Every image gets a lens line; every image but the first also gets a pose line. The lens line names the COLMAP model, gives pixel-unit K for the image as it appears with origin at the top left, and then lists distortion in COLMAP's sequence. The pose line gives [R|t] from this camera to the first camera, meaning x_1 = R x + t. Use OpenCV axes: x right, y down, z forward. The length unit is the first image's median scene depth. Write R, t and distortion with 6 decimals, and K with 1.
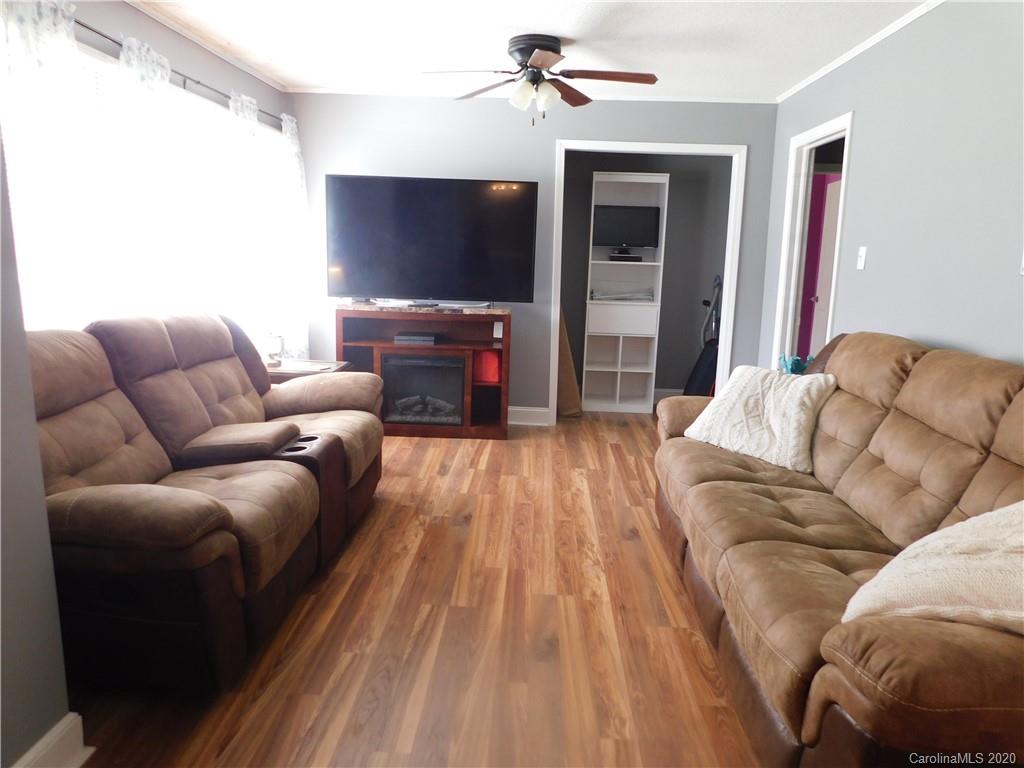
lens RADIAL K [[685.9, 0, 511.6], [0, 685.9, 377.0], [0, 0, 1]] dist [-0.064086, 0.060154]
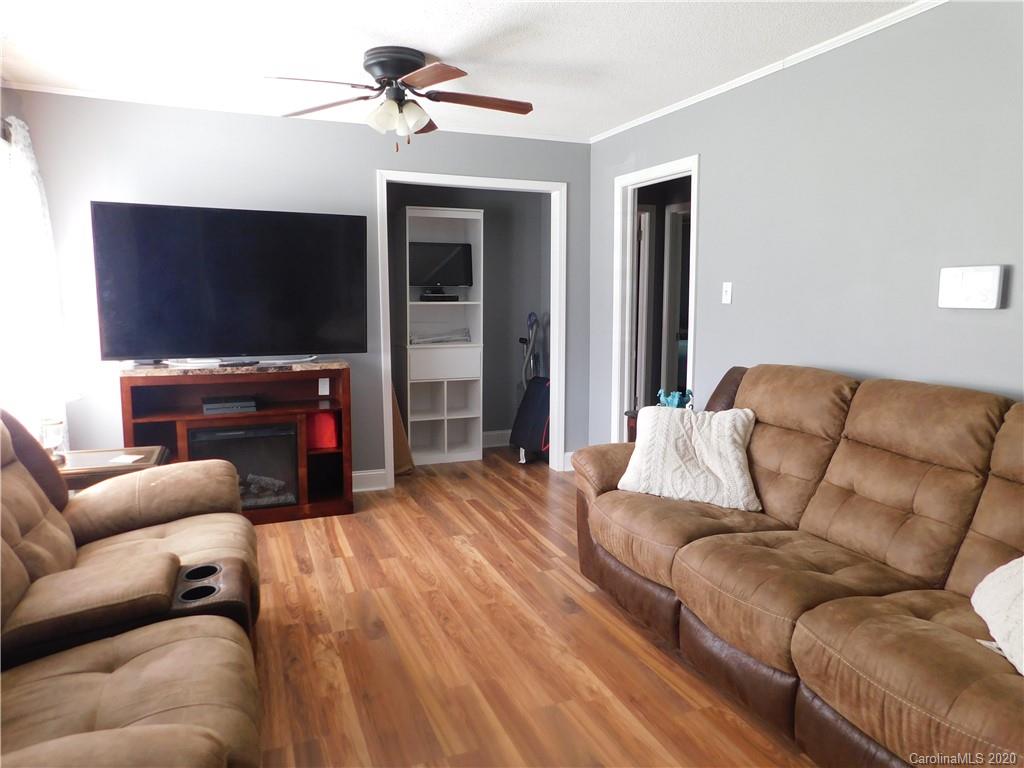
lens RADIAL K [[685.9, 0, 511.6], [0, 685.9, 377.0], [0, 0, 1]] dist [-0.064086, 0.060154]
pose [[0.909830, -0.075358, 0.408083, -0.204153], [0.095863, 0.994942, -0.029998, -0.042133], [-0.403758, 0.066413, 0.912452, 0.163930]]
